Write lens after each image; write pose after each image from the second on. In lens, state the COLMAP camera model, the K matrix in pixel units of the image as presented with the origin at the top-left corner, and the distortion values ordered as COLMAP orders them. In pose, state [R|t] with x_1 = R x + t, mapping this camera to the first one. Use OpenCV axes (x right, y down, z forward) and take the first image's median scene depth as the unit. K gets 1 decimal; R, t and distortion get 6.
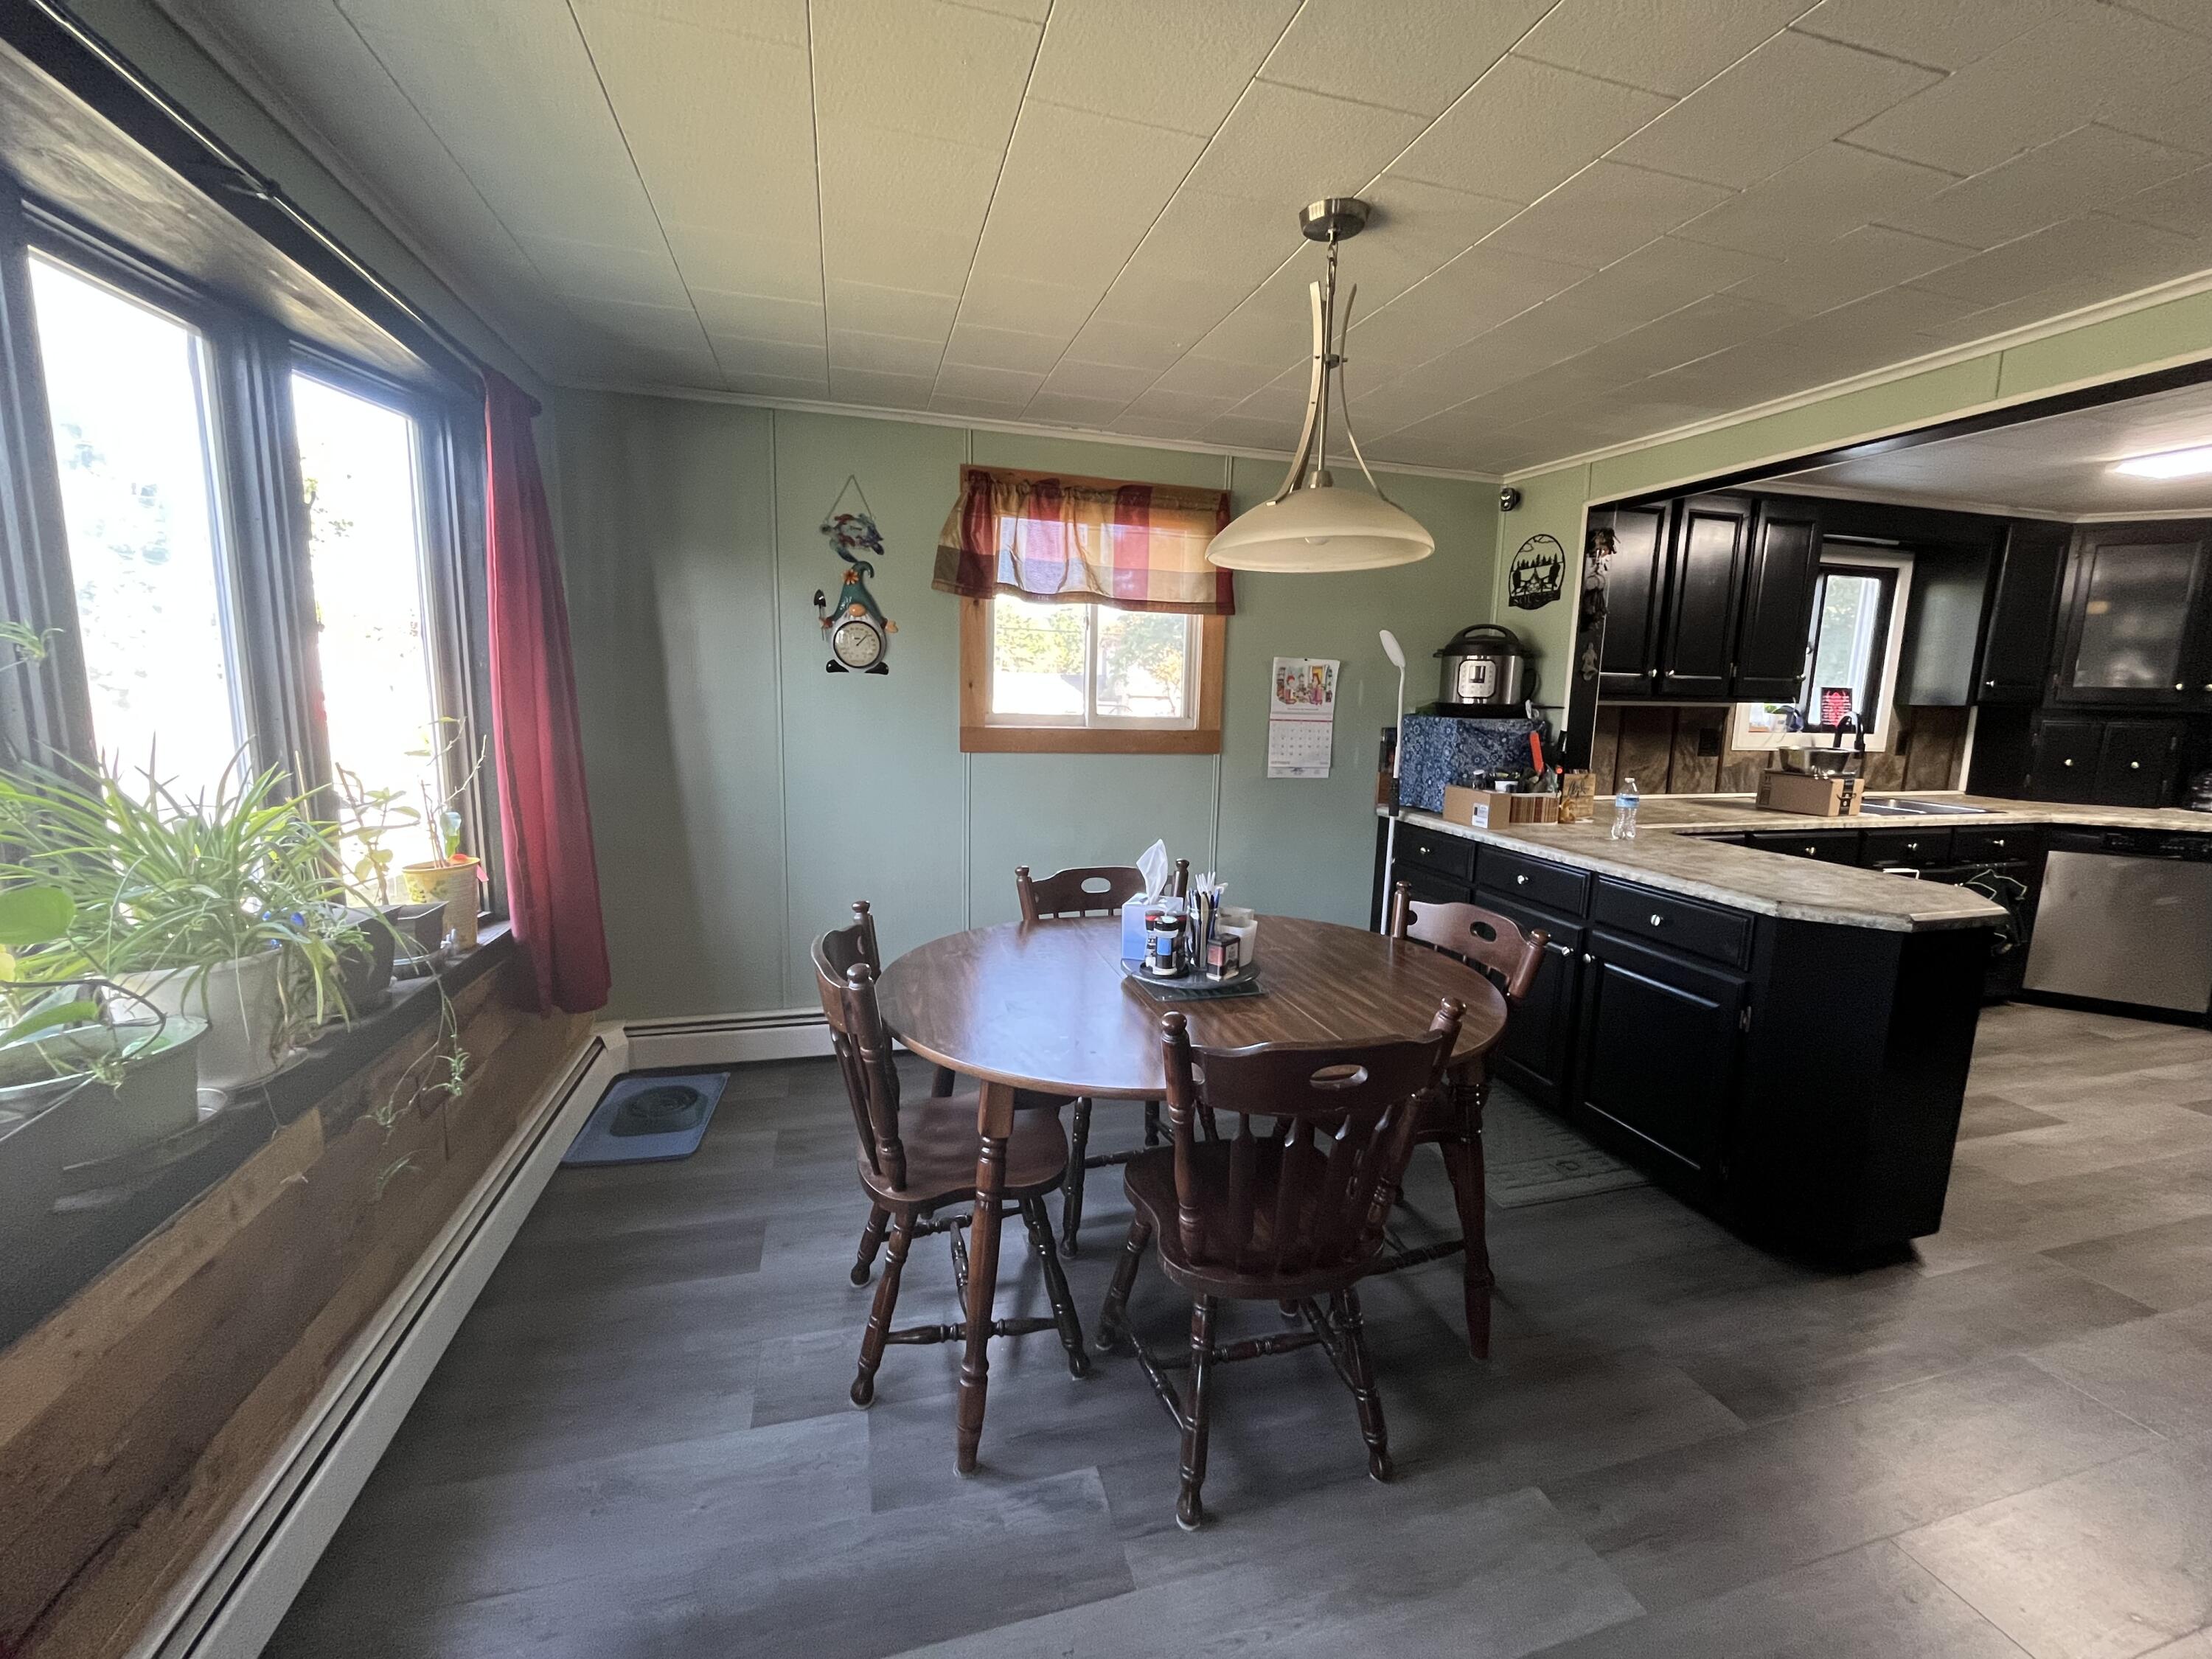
lens RADIAL K [[897.0, 0, 1100.2], [0, 897.0, 828.4], [0, 0, 1]] dist [-0.004788, 0.000711]
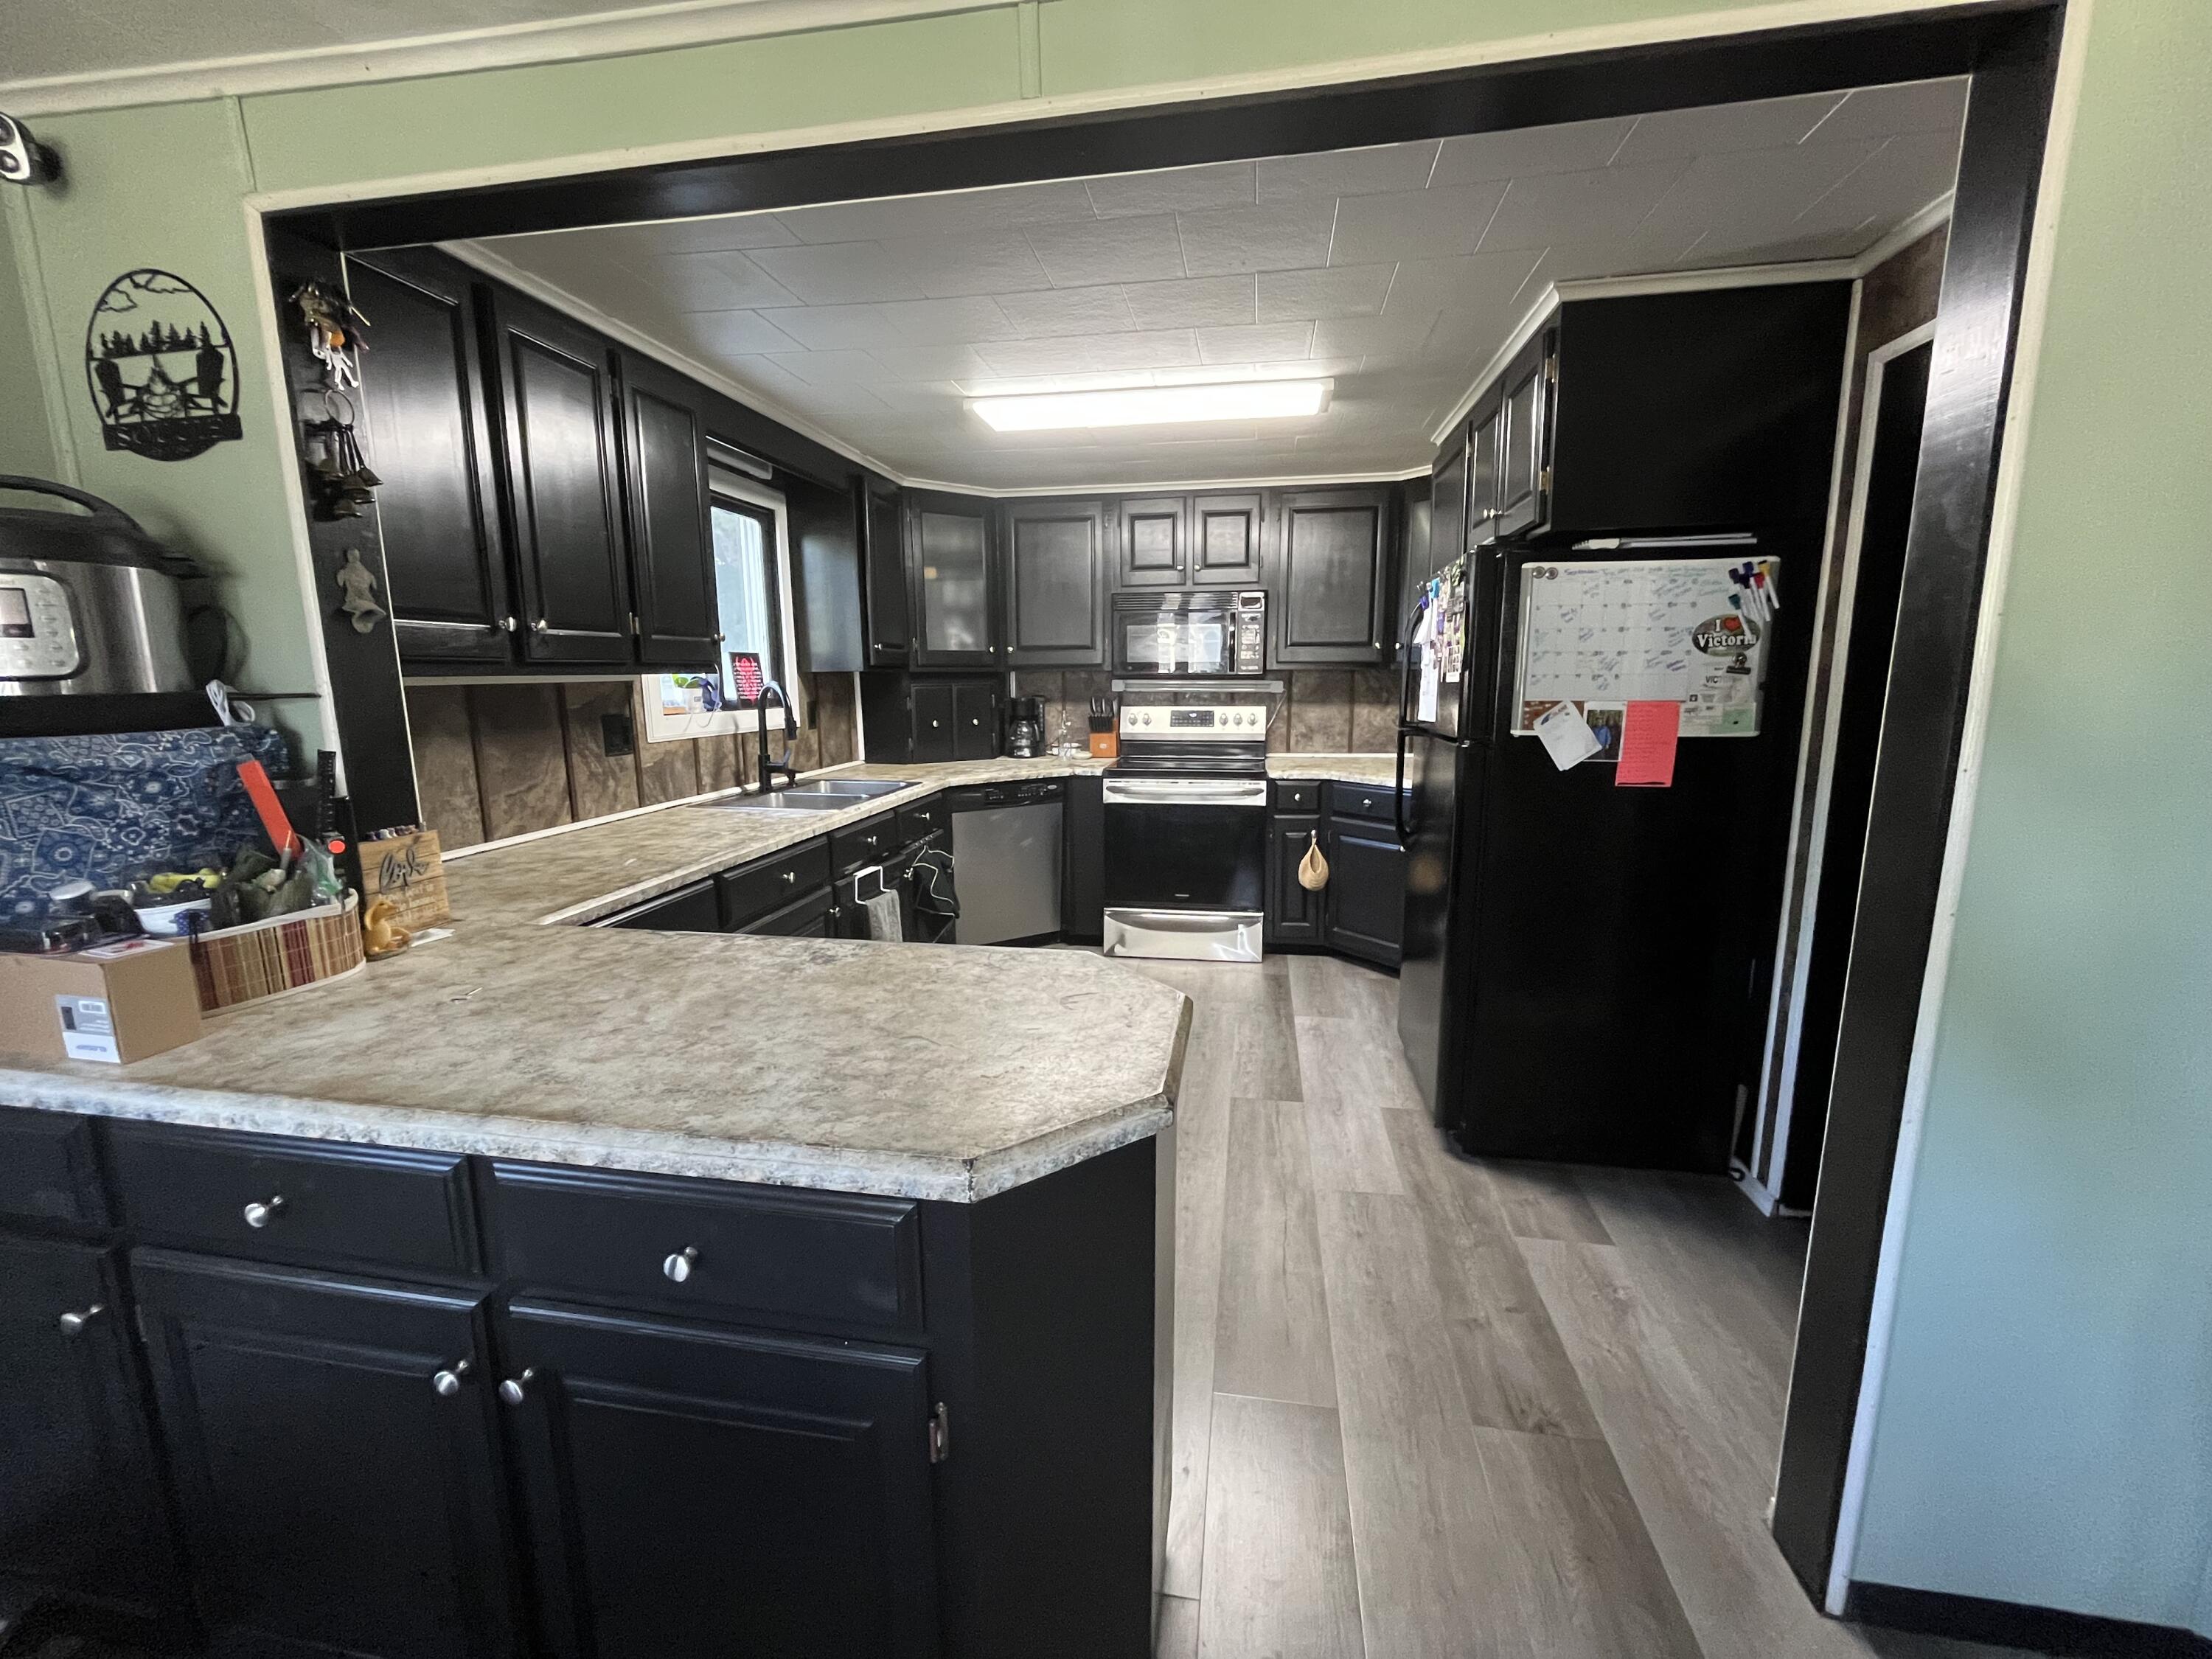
lens RADIAL K [[897.0, 0, 1099.9], [0, 897.0, 828.8], [0, 0, 1]] dist [-0.004788, 0.000711]
pose [[0.431450, -0.177817, 0.884439, 0.286419], [0.154400, 0.980472, 0.121804, -0.065851], [-0.888826, 0.084005, 0.450479, 0.474212]]
